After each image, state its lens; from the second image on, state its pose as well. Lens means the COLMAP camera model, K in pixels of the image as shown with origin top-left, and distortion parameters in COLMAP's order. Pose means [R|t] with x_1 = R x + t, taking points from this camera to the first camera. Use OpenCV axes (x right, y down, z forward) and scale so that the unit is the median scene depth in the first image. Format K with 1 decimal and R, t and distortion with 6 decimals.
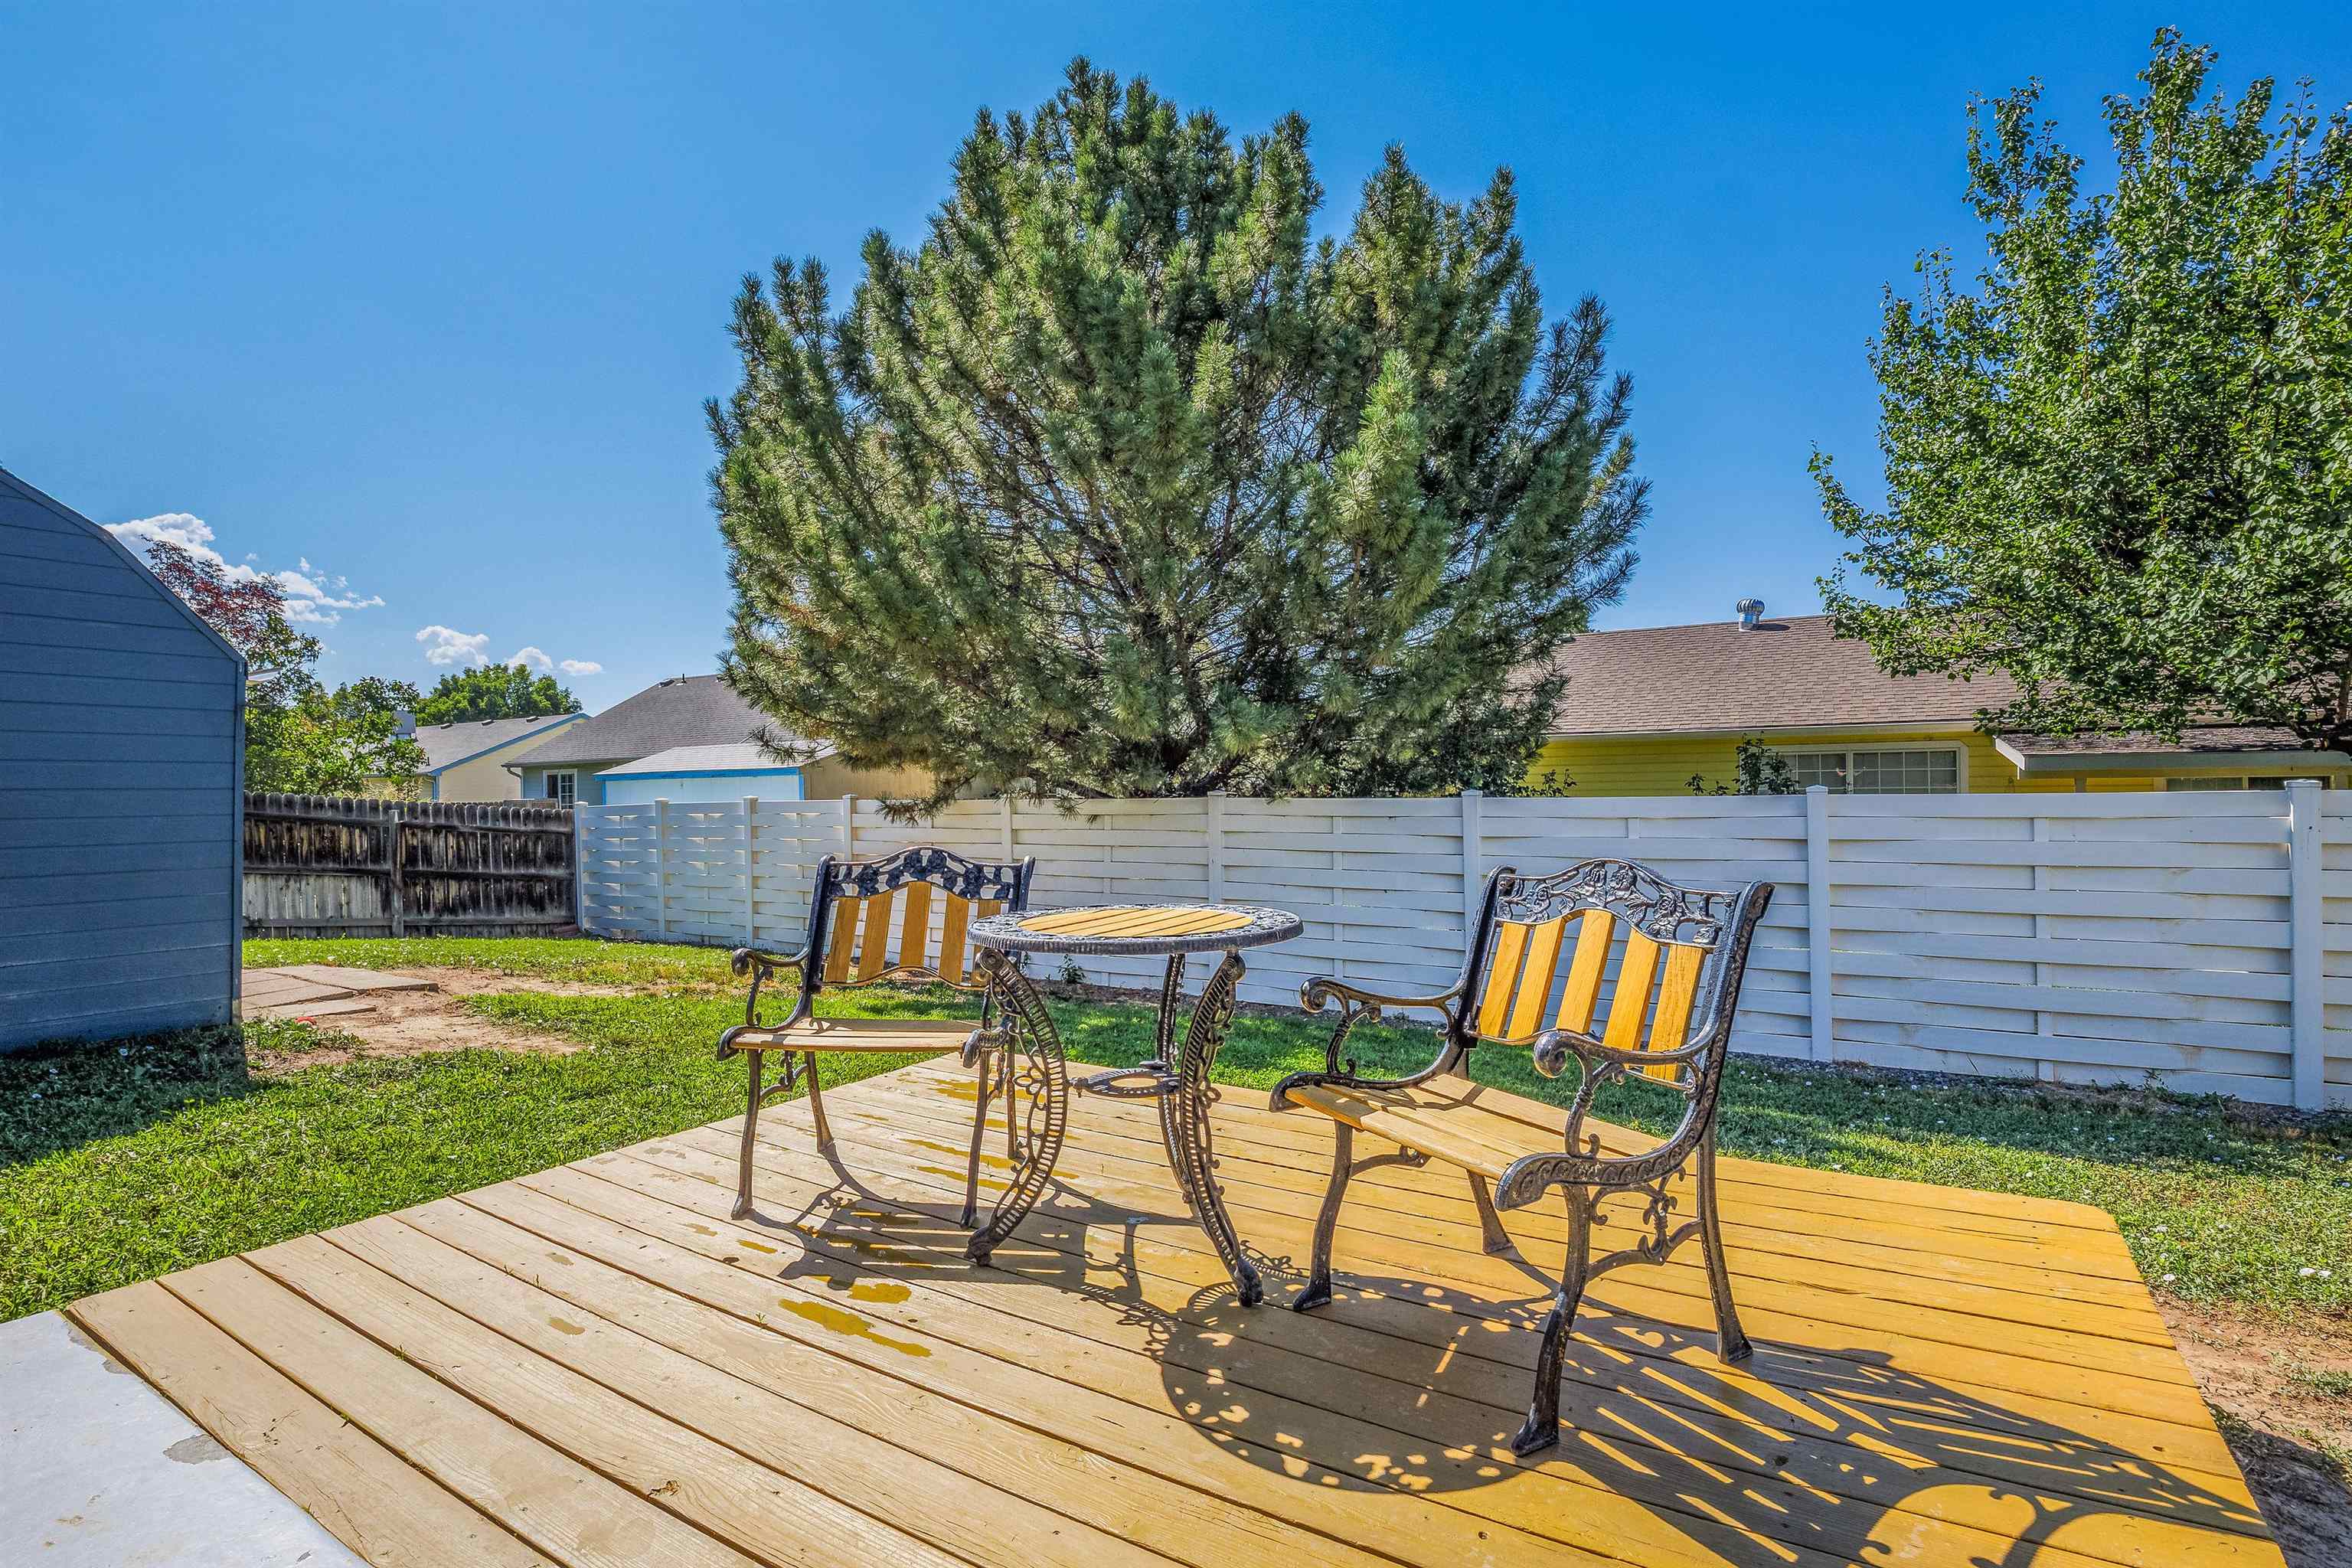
lens RADIAL K [[1108.3, 0, 1183.3], [0, 1108.3, 793.3], [0, 0, 1]] dist [-0.000940, -0.000103]
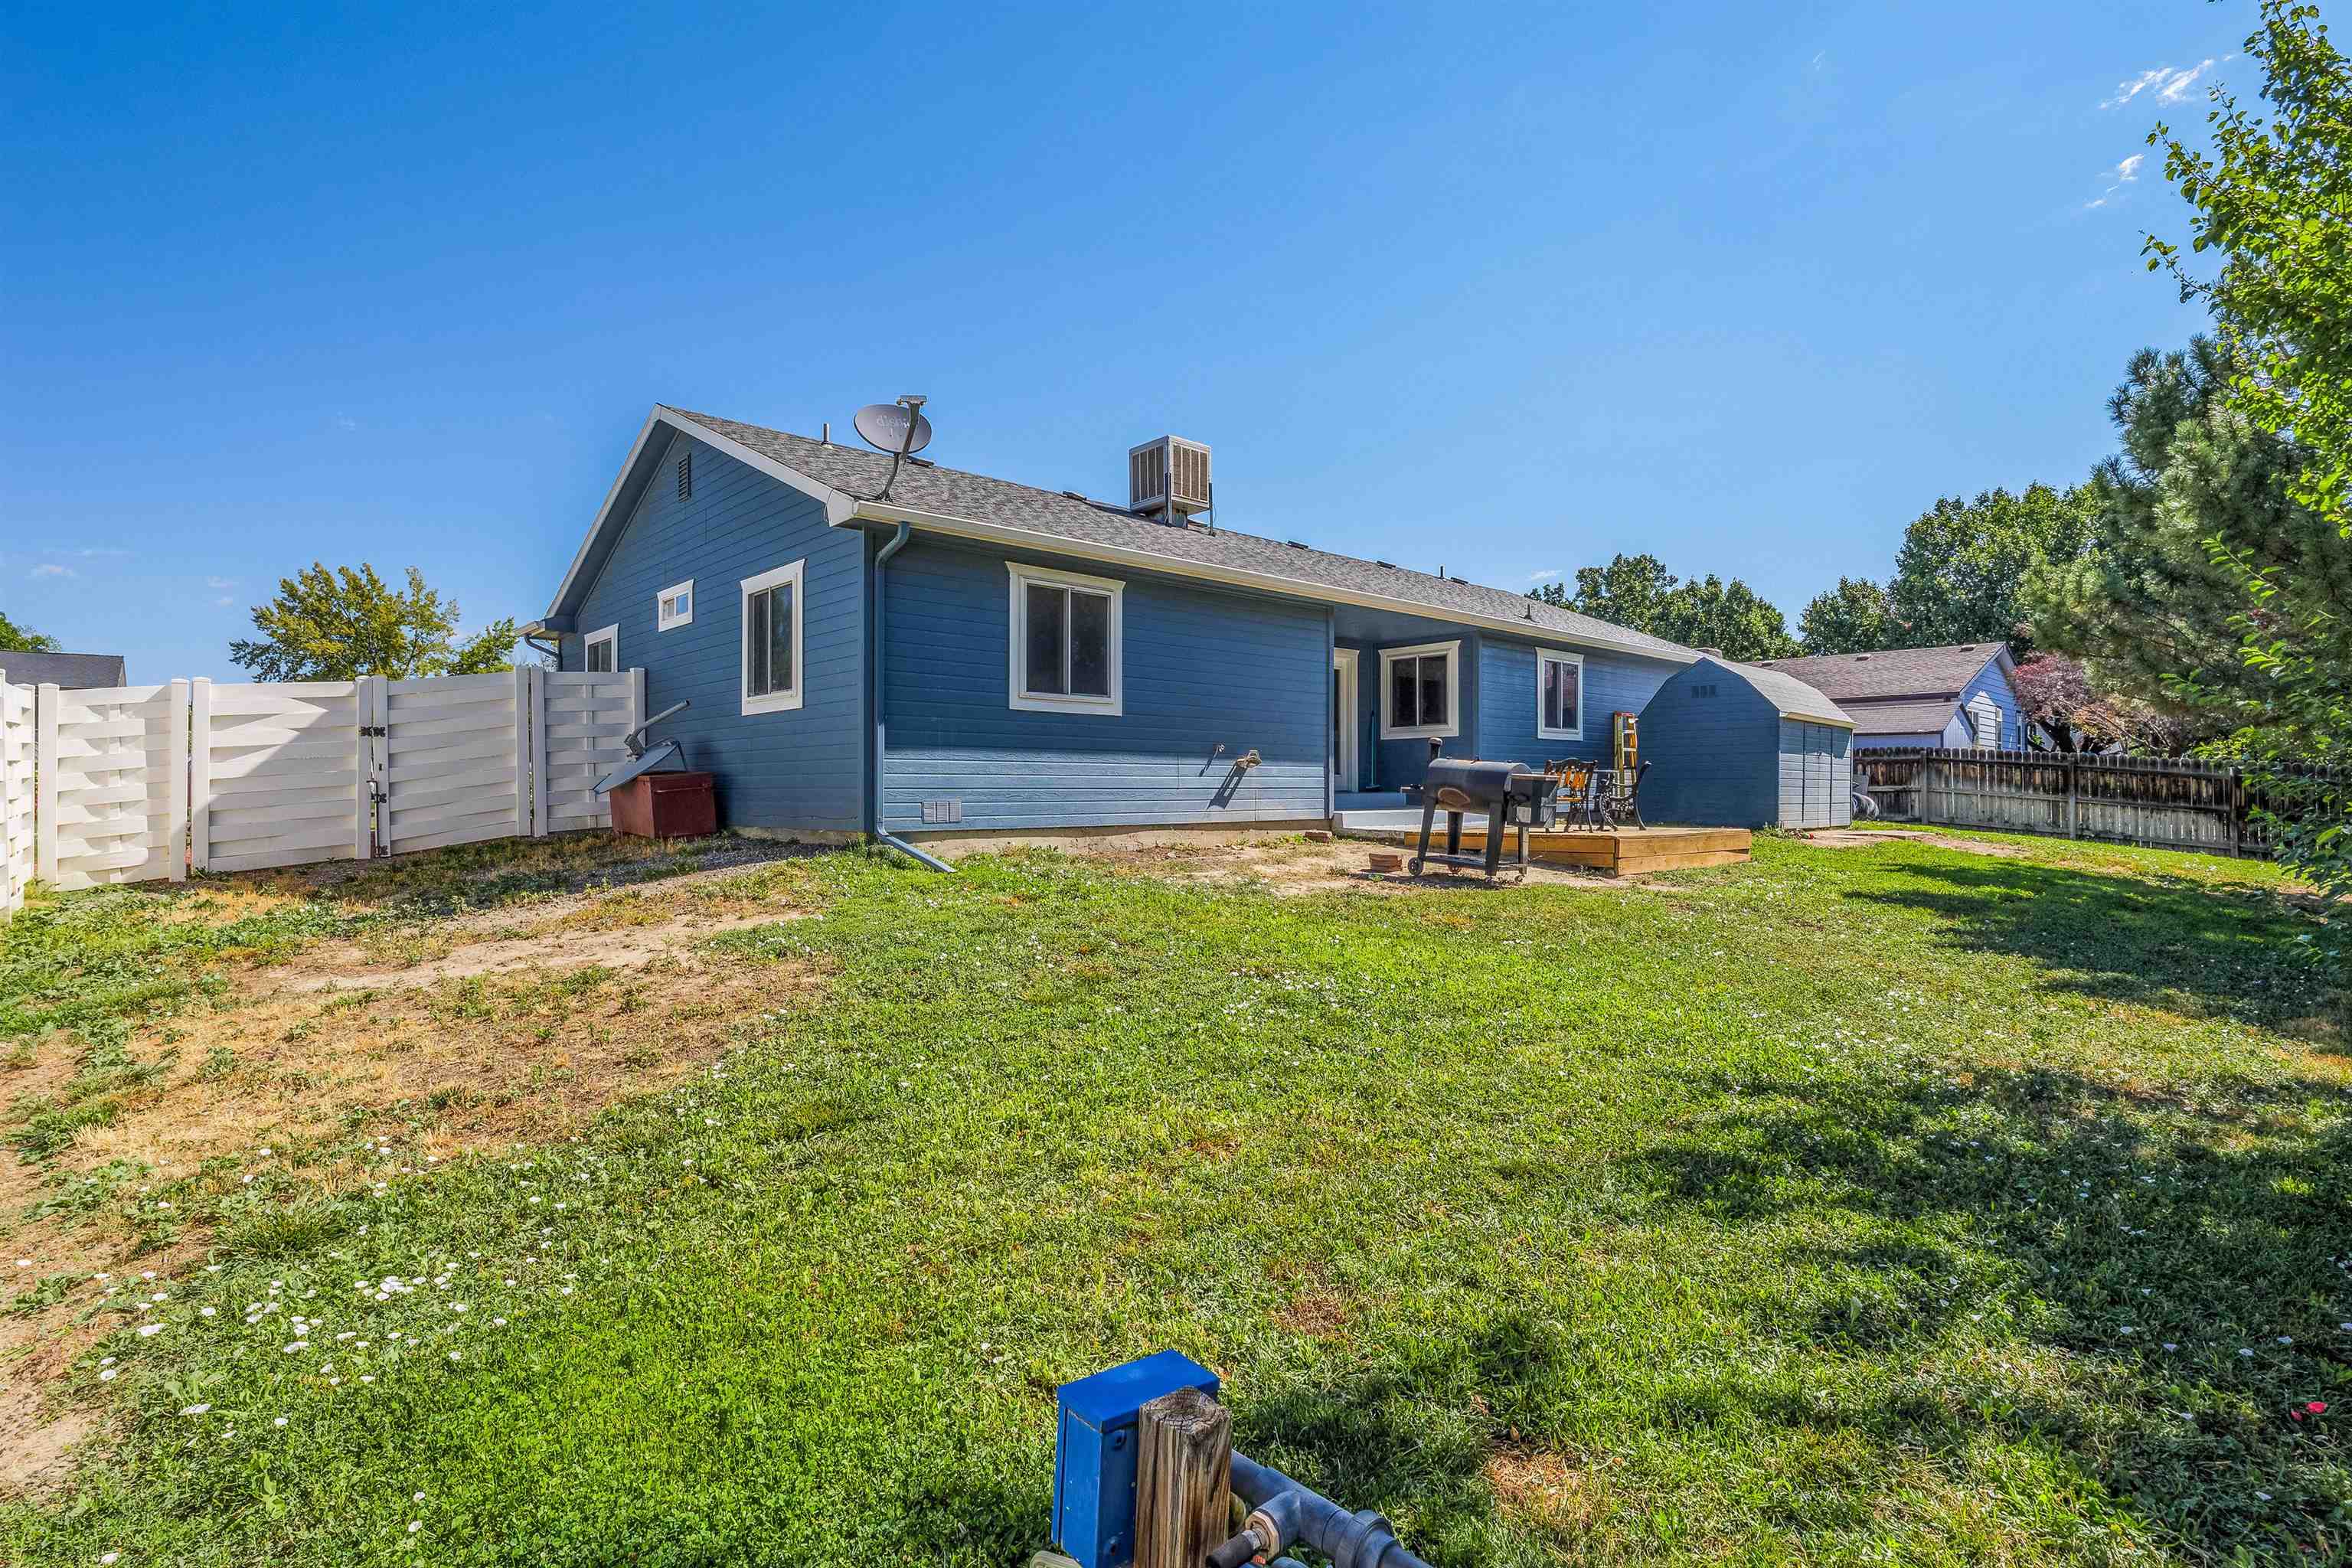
lens RADIAL K [[1108.3, 0, 1177.4], [0, 1108.3, 777.4], [0, 0, 1]] dist [-0.000940, -0.000103]
pose [[-0.238379, 0.000955, -0.971172, 1.023763], [0.003325, 0.999994, 0.000167, 0.023594], [0.971166, -0.003189, -0.238381, 0.028845]]
